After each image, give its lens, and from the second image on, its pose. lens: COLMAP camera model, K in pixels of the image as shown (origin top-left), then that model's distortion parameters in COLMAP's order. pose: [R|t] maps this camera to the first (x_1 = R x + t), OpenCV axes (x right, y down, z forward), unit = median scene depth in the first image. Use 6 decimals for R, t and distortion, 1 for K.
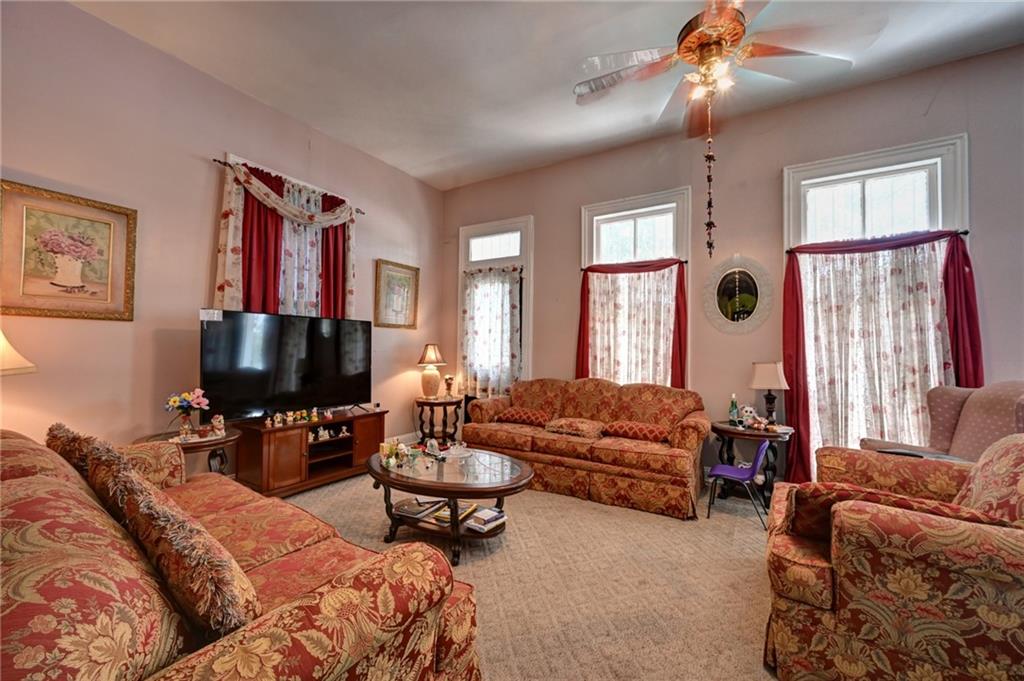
lens RADIAL K [[399.2, 0, 516.6], [0, 399.2, 340.4], [0, 0, 1]] dist [-0.003239, -0.000117]
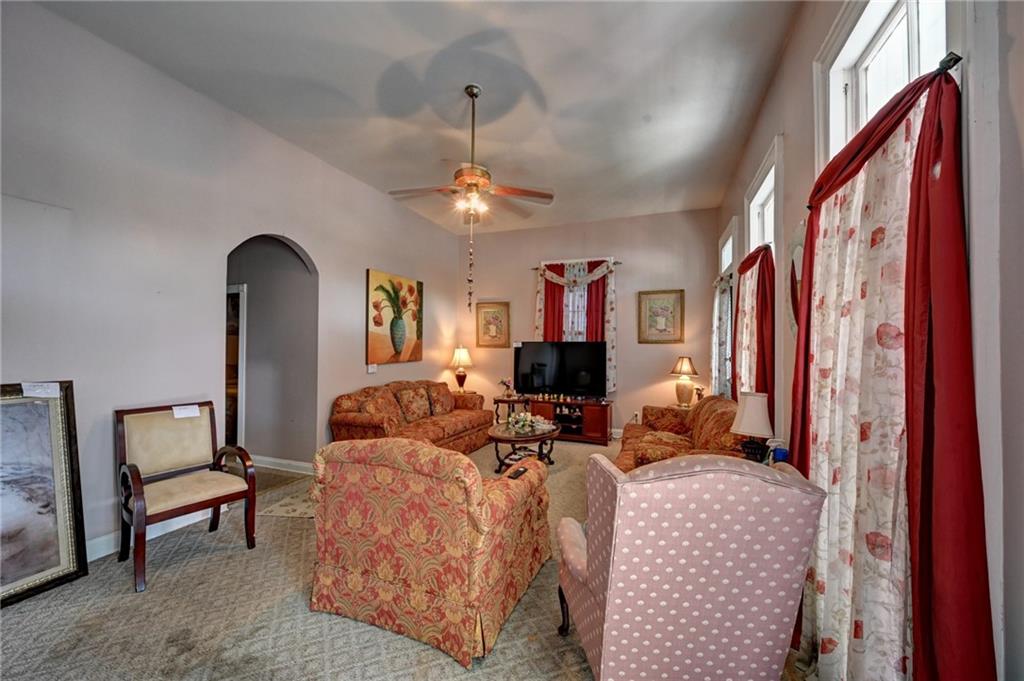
lens RADIAL K [[399.2, 0, 516.0], [0, 399.2, 343.0], [0, 0, 1]] dist [-0.003239, -0.000117]
pose [[0.160838, -0.015009, -0.986867, 1.129875], [0.020200, 0.999725, -0.011912, -0.036324], [0.986774, -0.018019, 0.161097, 0.497767]]
